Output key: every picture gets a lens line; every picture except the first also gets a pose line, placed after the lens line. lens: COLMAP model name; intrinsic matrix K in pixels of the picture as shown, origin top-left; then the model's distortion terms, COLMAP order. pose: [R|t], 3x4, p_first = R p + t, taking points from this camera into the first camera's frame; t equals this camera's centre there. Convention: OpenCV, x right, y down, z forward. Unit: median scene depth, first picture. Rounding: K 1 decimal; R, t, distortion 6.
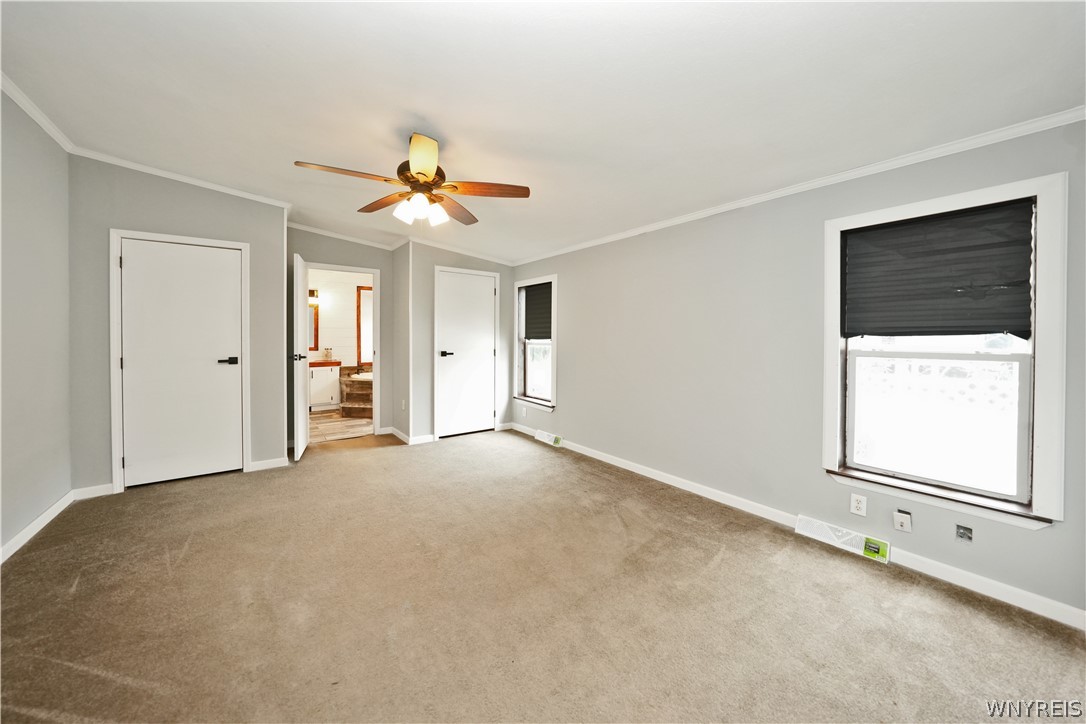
lens RADIAL K [[382.1, 0, 545.6], [0, 382.1, 341.5], [0, 0, 1]] dist [-0.022366, 0.004747]
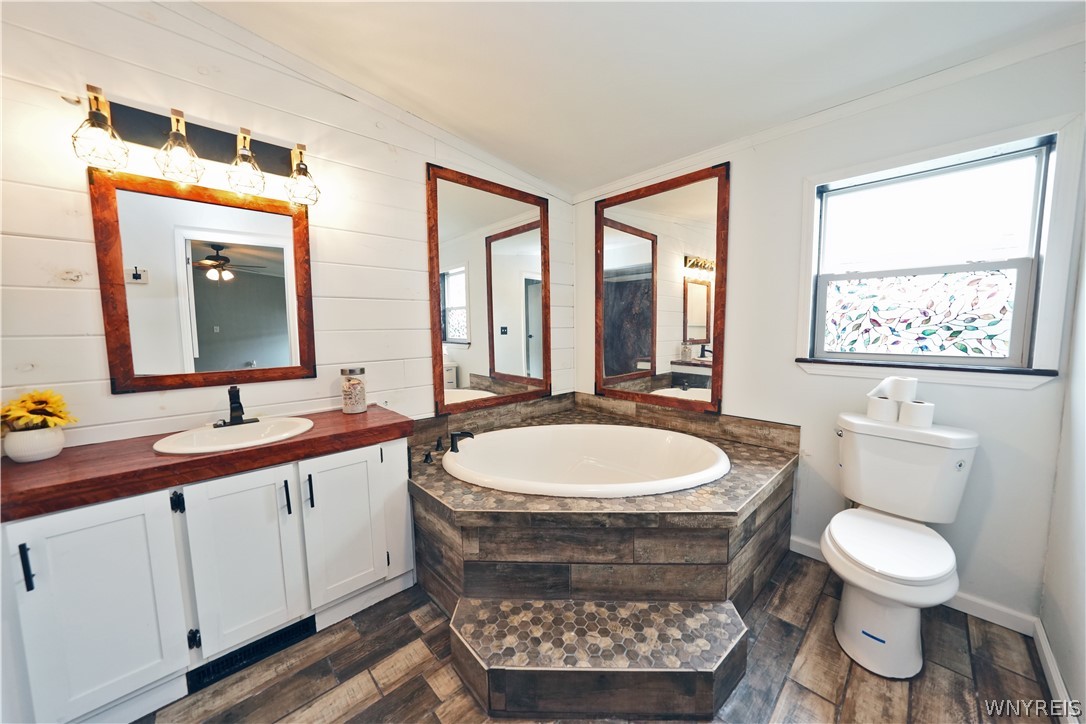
lens RADIAL K [[384.3, 0, 536.4], [0, 384.3, 357.0], [0, 0, 1]] dist [-0.022102, 0.005302]
pose [[0.995889, -0.011623, 0.089832, -0.787843], [0.004632, 0.996971, 0.077640, -0.020405], [-0.090462, -0.076905, 0.992926, 1.204870]]
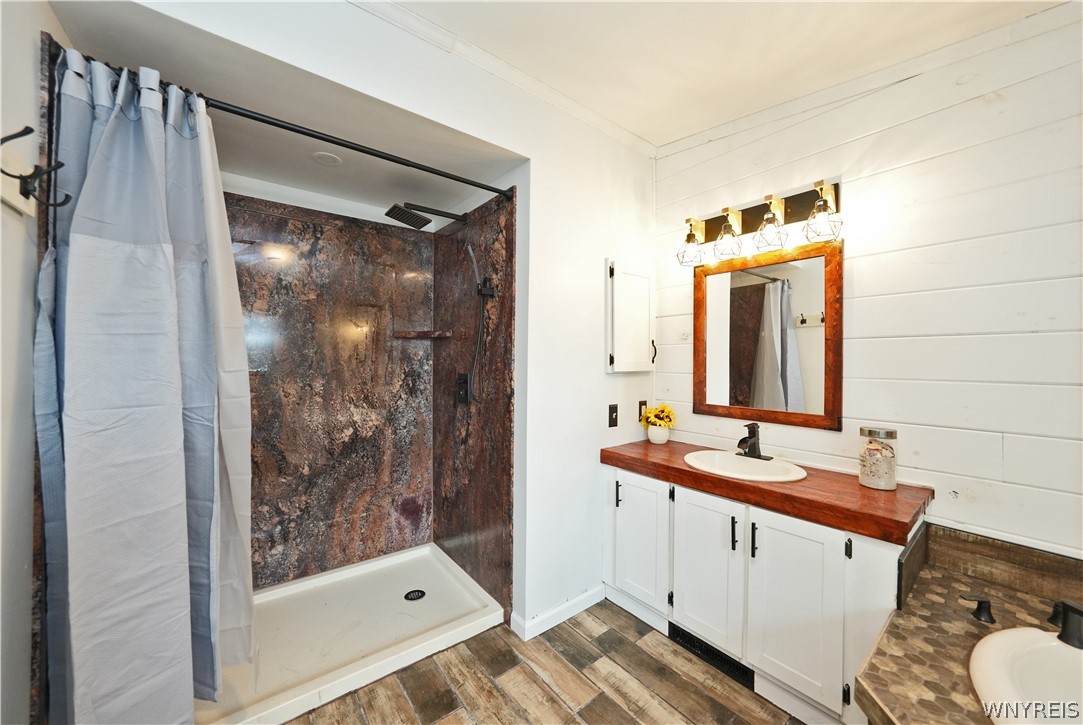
lens RADIAL K [[383.2, 0, 534.9], [0, 383.2, 357.5], [0, 0, 1]] dist [-0.022102, 0.005302]
pose [[0.010351, -0.005055, -0.999934, -0.612675], [-0.008587, 0.999950, -0.005144, -0.034244], [0.999910, 0.008639, 0.010307, 1.365399]]
